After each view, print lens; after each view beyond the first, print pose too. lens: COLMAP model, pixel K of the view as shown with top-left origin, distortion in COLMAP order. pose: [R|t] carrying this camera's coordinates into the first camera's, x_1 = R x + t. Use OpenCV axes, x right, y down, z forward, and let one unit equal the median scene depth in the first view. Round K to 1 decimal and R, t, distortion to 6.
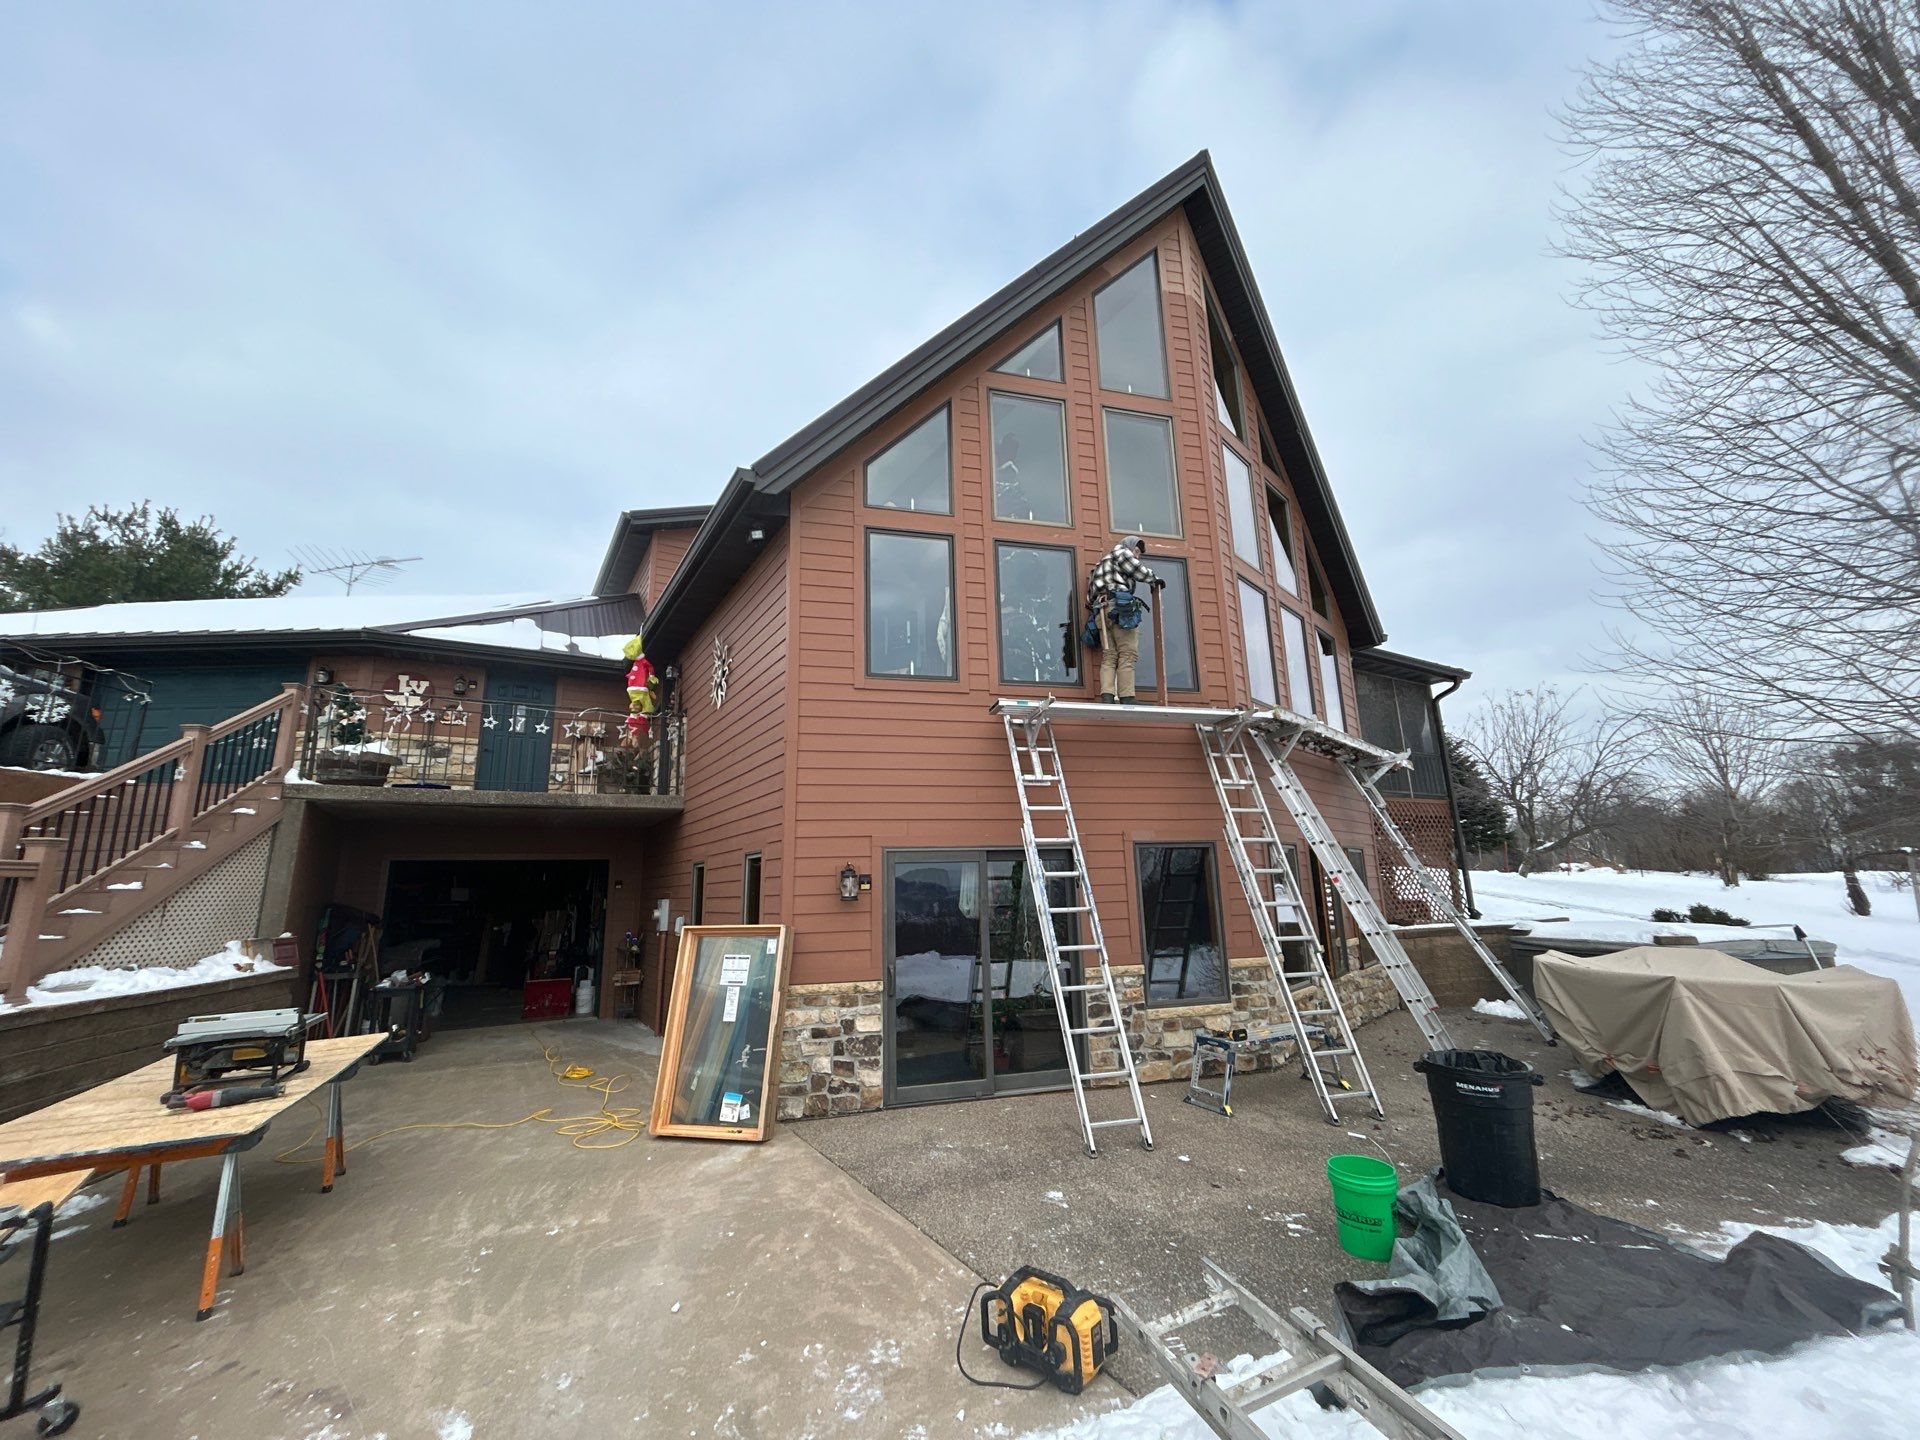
lens RADIAL K [[773.7, 0, 959.3], [0, 773.7, 719.7], [0, 0, 1]] dist [-0.000548, 0.000994]
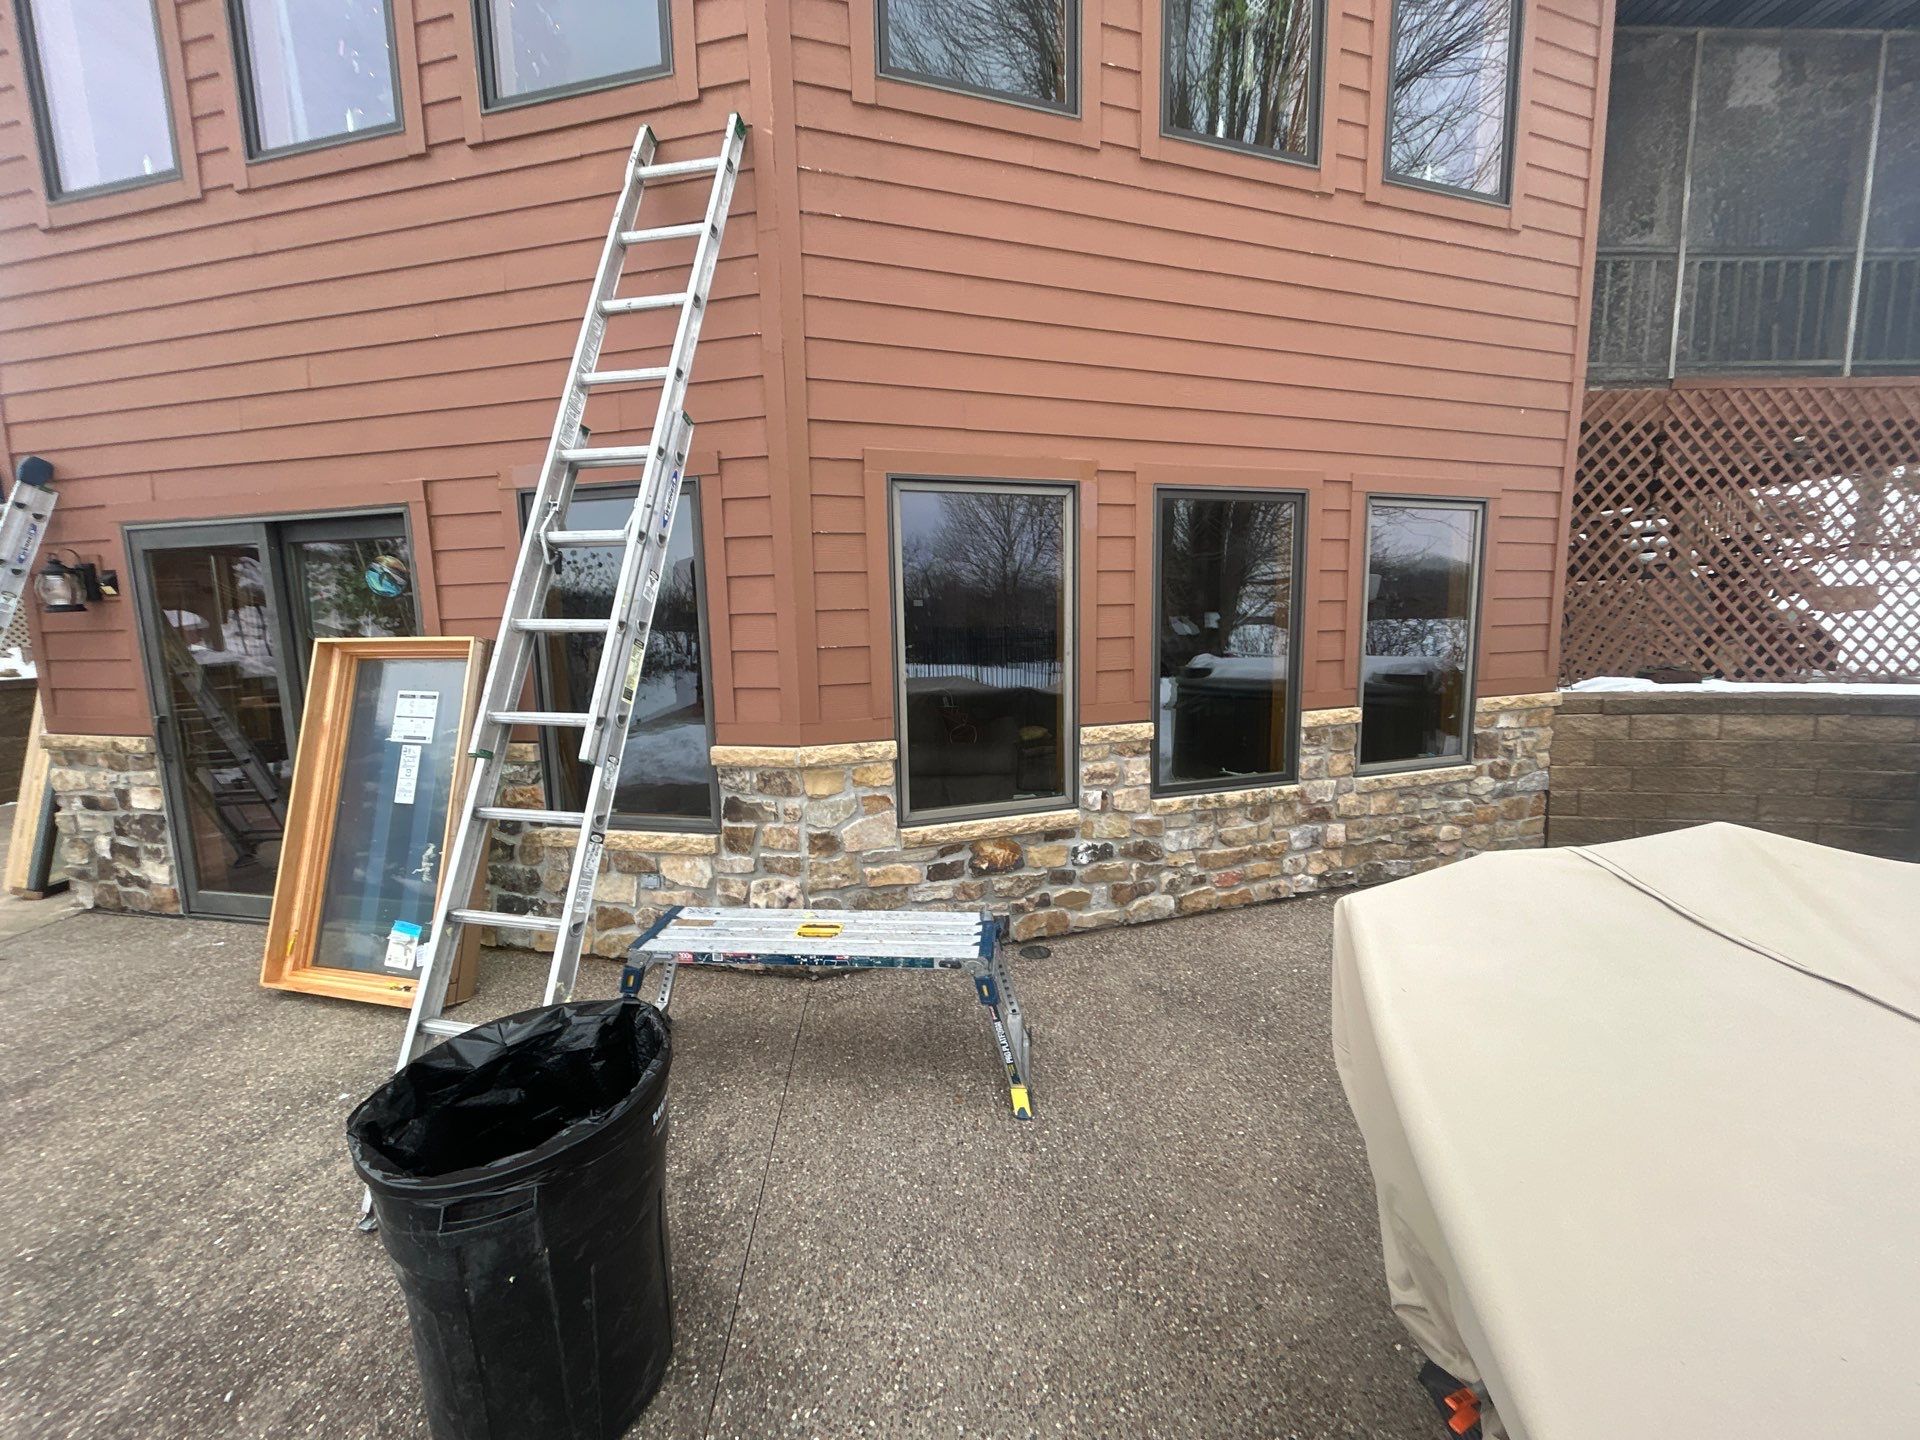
lens RADIAL K [[773.7, 0, 960.8], [0, 773.7, 722.7], [0, 0, 1]] dist [-0.000548, 0.000994]
pose [[0.876617, 0.072880, -0.475638, 0.541347], [0.099996, 0.939294, 0.328220, 0.128639], [0.470684, -0.335285, 0.816113, 0.555658]]
